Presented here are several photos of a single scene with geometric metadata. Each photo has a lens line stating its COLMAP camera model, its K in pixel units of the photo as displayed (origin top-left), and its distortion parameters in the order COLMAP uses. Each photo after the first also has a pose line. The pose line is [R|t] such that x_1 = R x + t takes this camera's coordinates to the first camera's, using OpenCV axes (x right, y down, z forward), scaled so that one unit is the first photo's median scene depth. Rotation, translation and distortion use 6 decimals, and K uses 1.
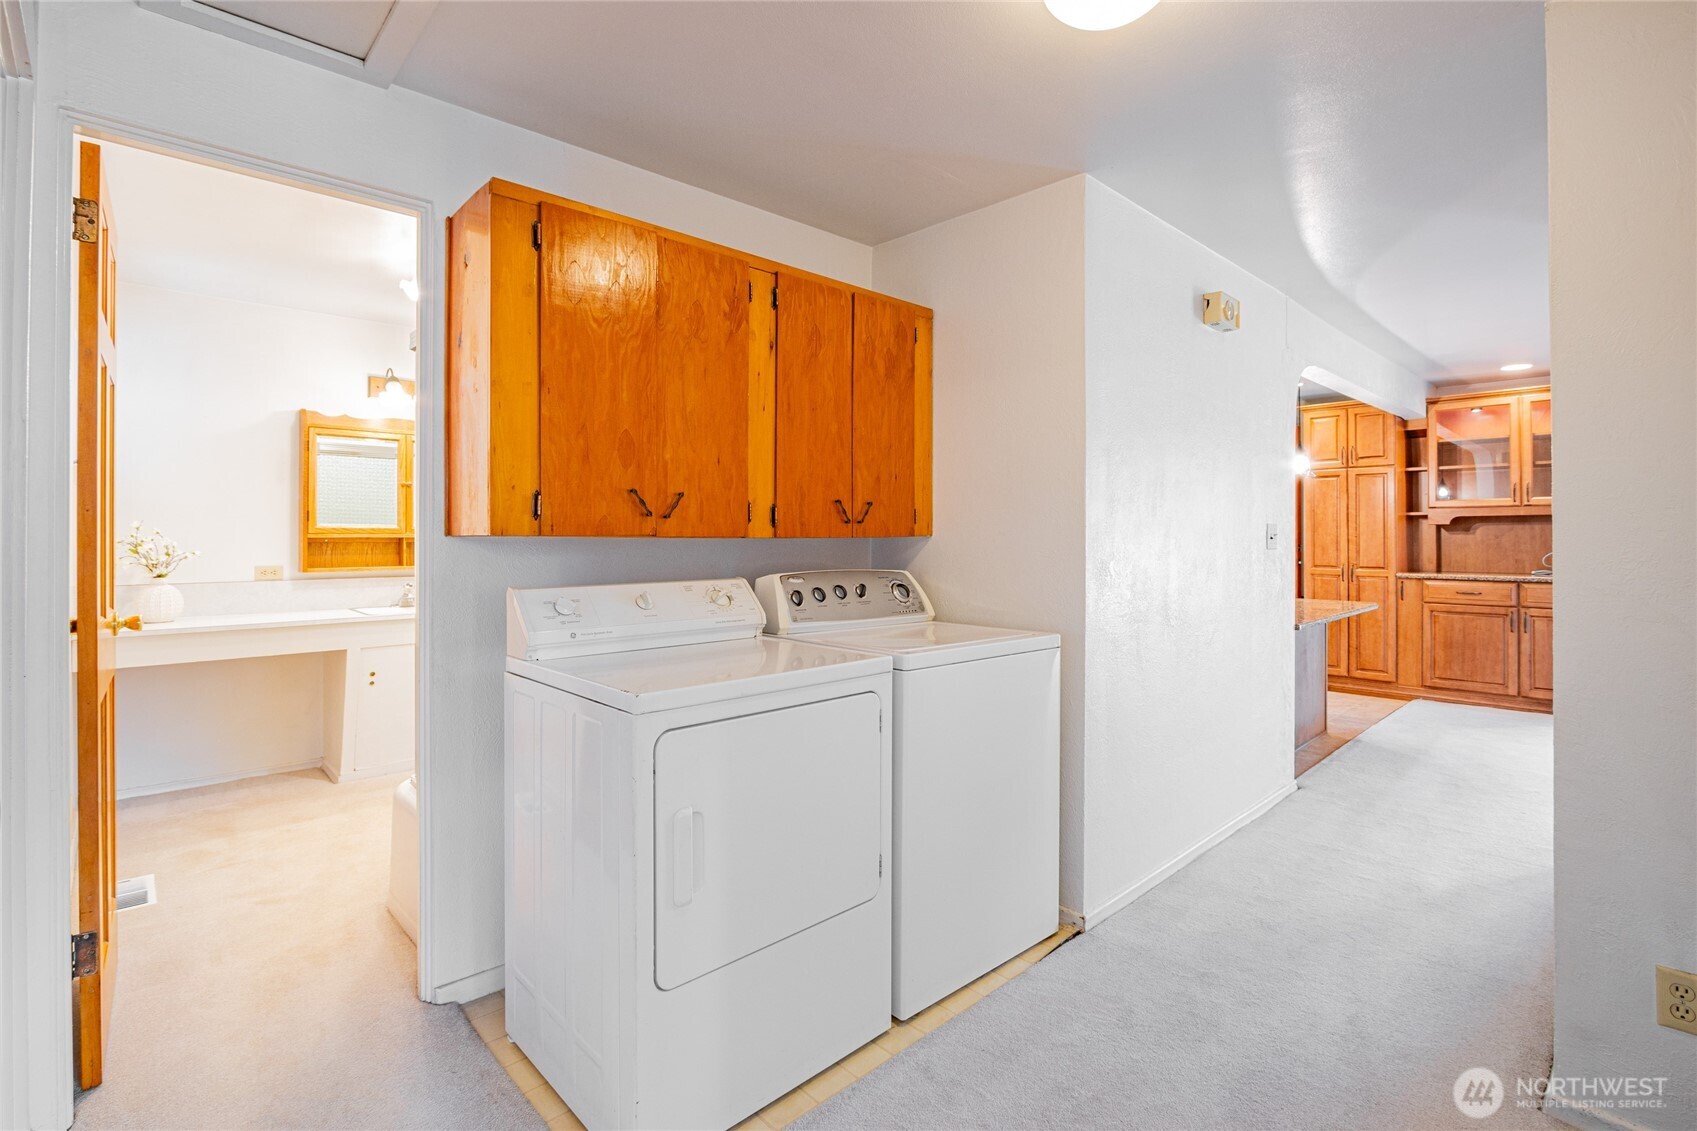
lens RADIAL K [[793.3, 0, 827.1], [0, 793.3, 528.9], [0, 0, 1]] dist [-0.023575, 0.006182]
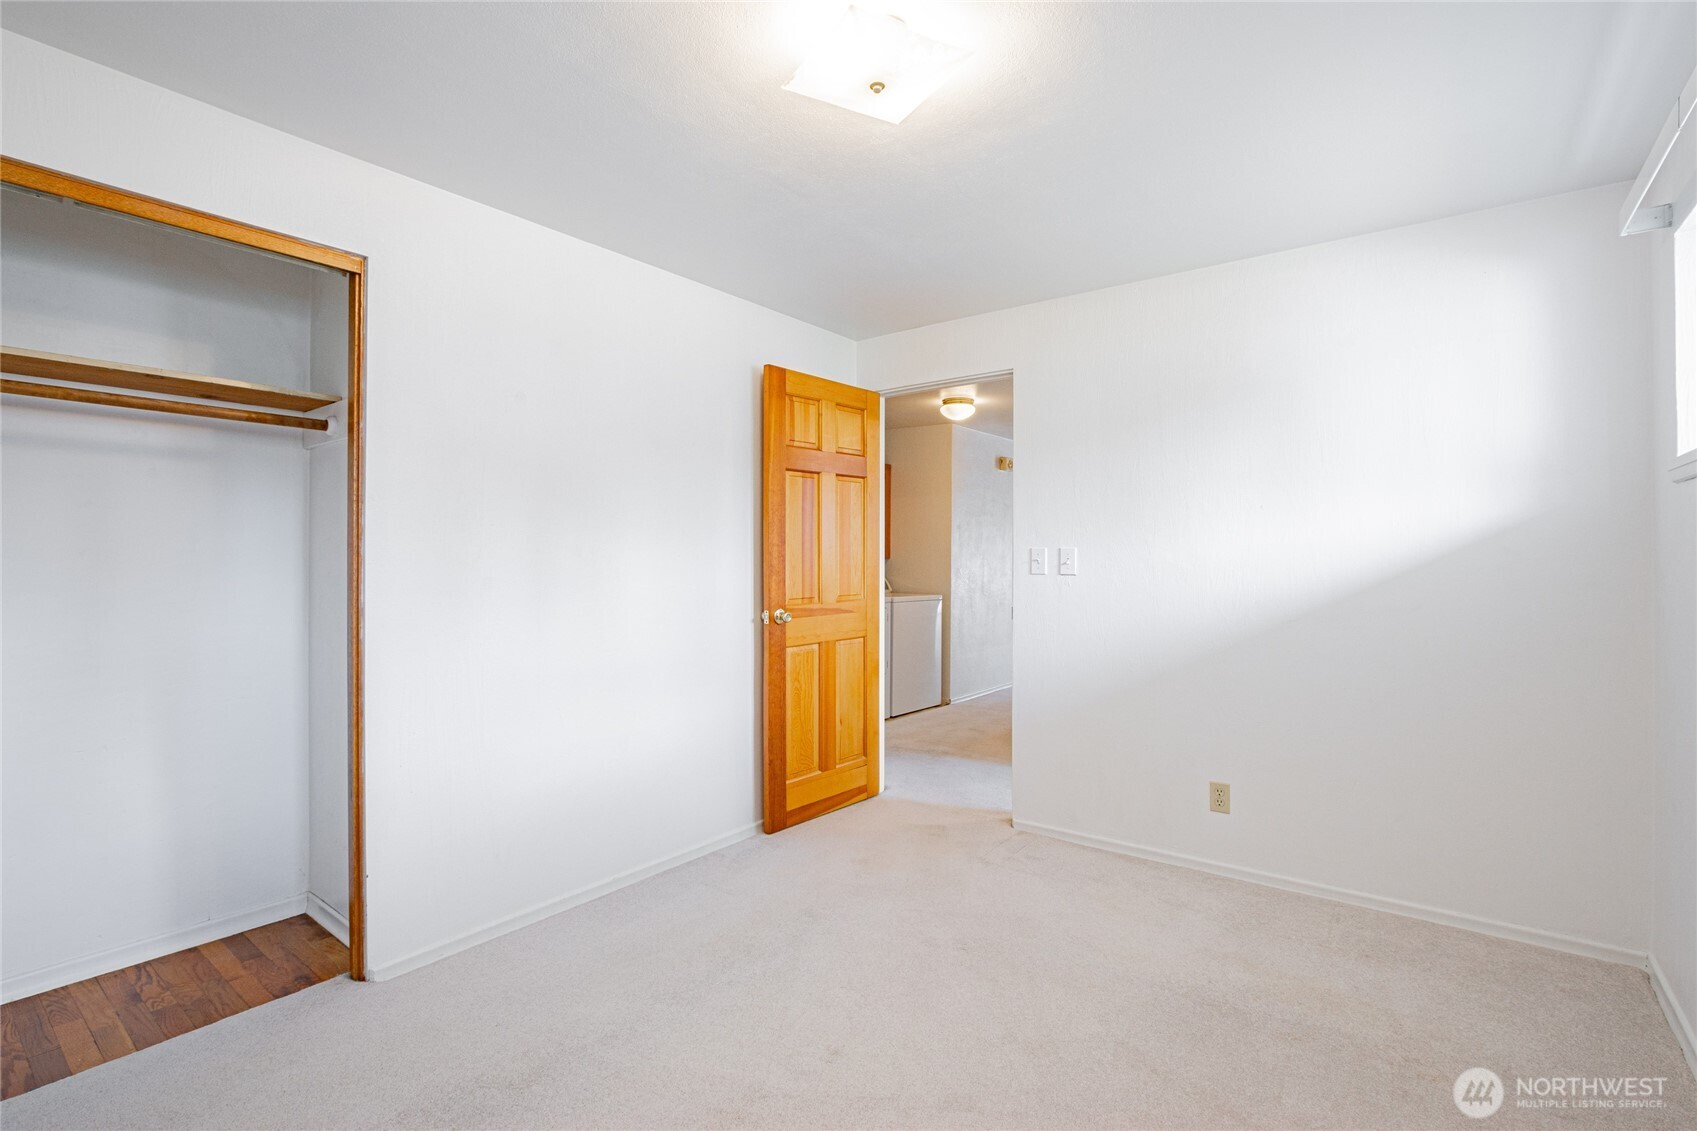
lens RADIAL K [[793.3, 0, 850.3], [0, 793.3, 563.8], [0, 0, 1]] dist [-0.023575, 0.006182]
pose [[0.982345, 0.002214, 0.187068, -0.491730], [-0.004696, 0.999907, 0.012826, -0.005406], [-0.187022, -0.013478, 0.982263, -1.513203]]
